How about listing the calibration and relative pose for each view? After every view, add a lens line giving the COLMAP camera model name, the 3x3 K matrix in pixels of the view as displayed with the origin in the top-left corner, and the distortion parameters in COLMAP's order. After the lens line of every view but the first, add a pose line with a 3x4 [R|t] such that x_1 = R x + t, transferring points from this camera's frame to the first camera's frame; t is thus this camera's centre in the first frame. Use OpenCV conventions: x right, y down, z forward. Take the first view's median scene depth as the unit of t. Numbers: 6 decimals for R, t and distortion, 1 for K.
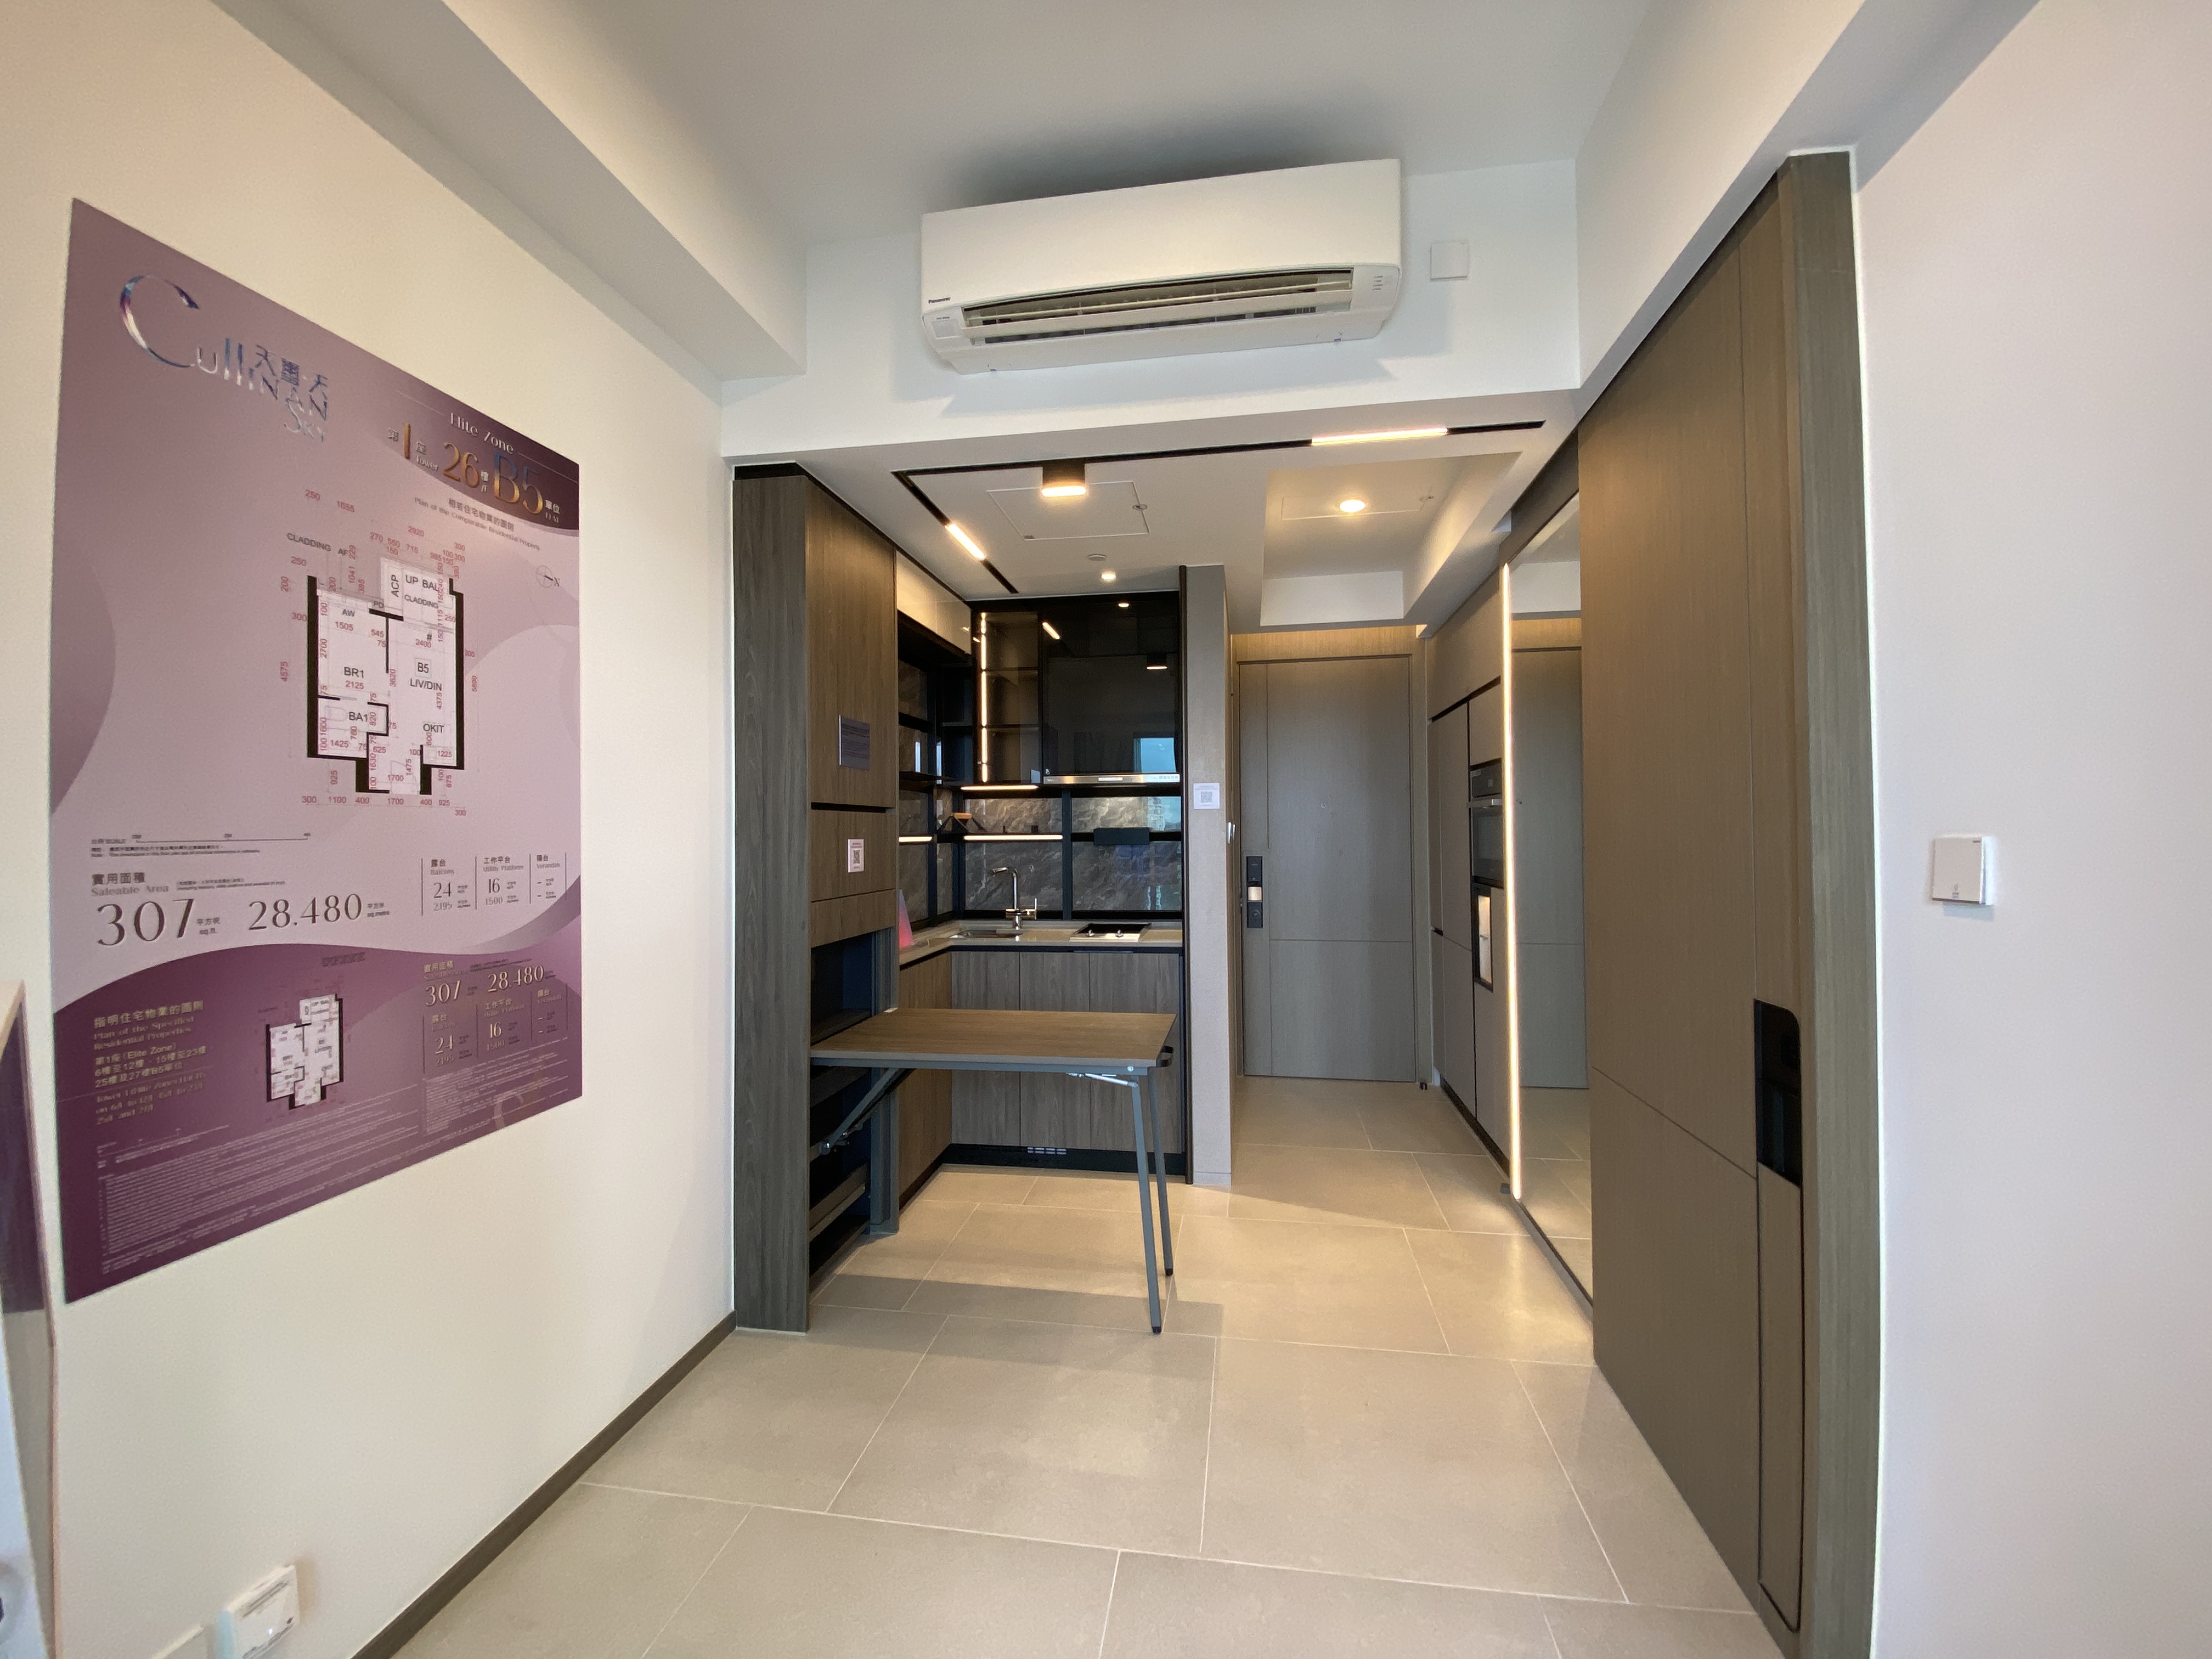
lens RADIAL K [[886.5, 0, 1109.9], [0, 886.5, 829.5], [0, 0, 1]] dist [0.003289, -0.000180]
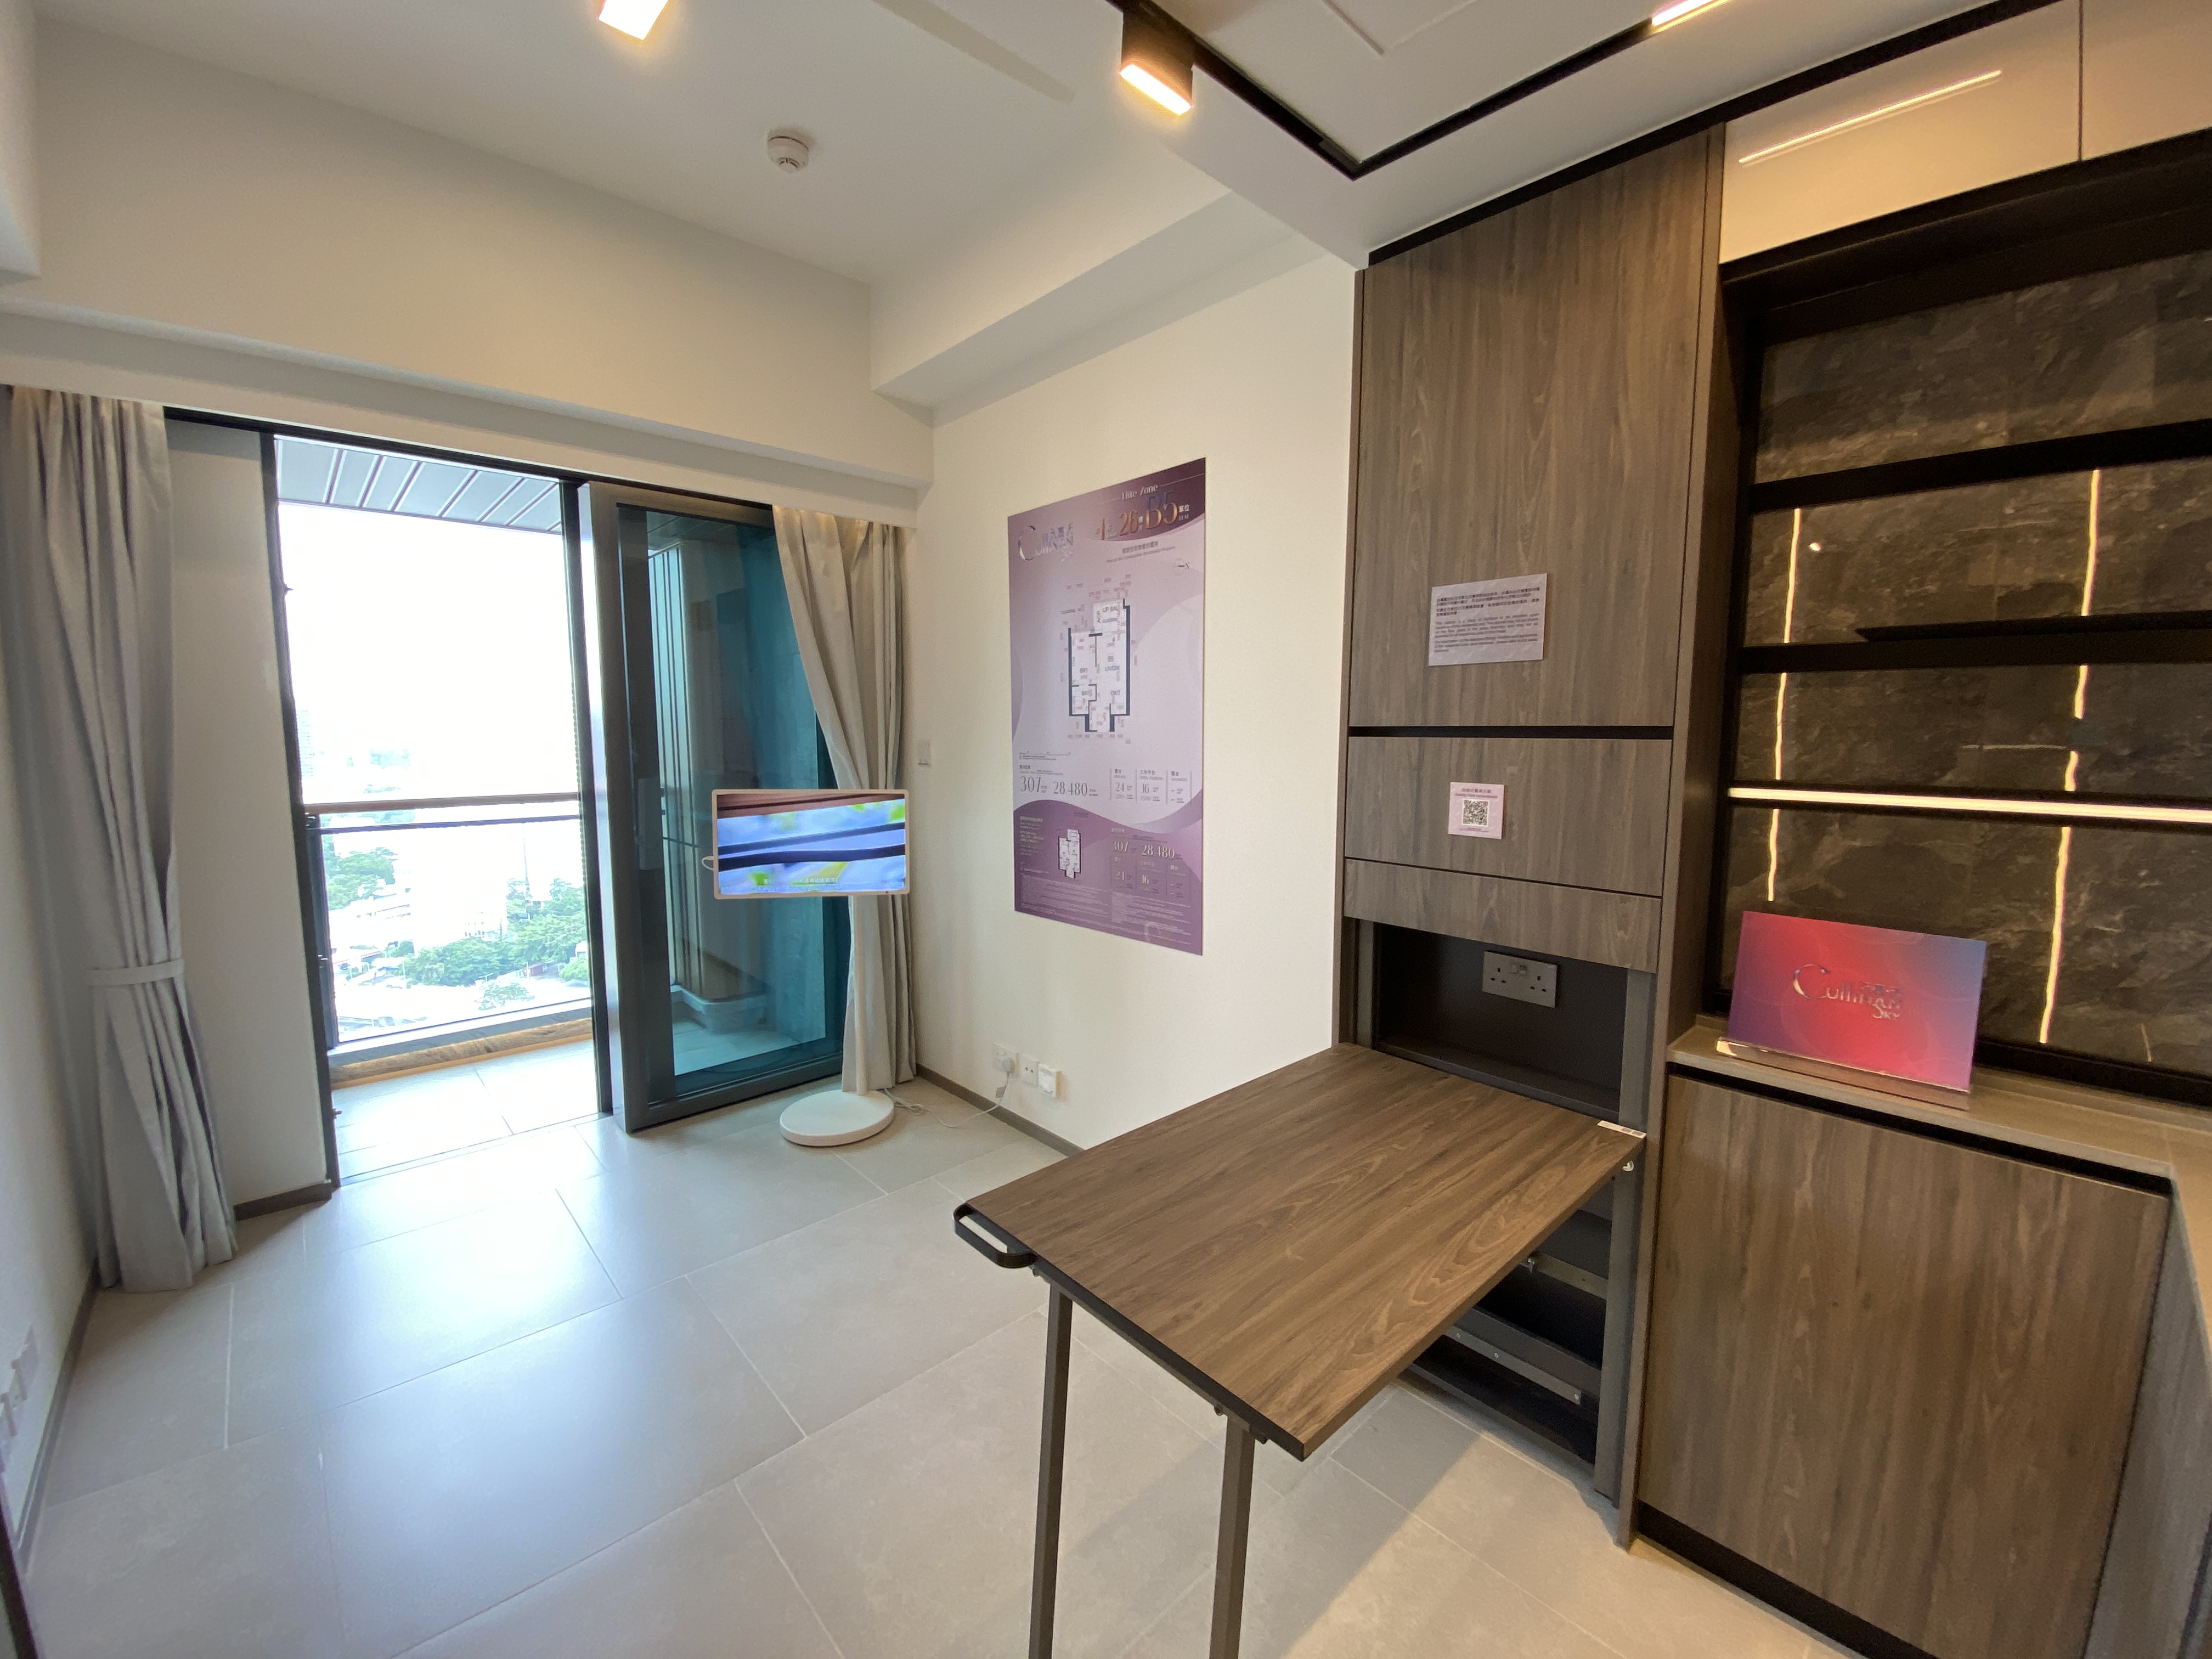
lens RADIAL K [[886.5, 0, 1109.4], [0, 886.5, 820.2], [0, 0, 1]] dist [0.003289, -0.000180]
pose [[-0.625724, 0.101179, -0.773455, 0.590108], [0.016980, 0.993084, 0.116173, -0.067375], [0.779859, 0.059559, -0.623115, 2.042965]]
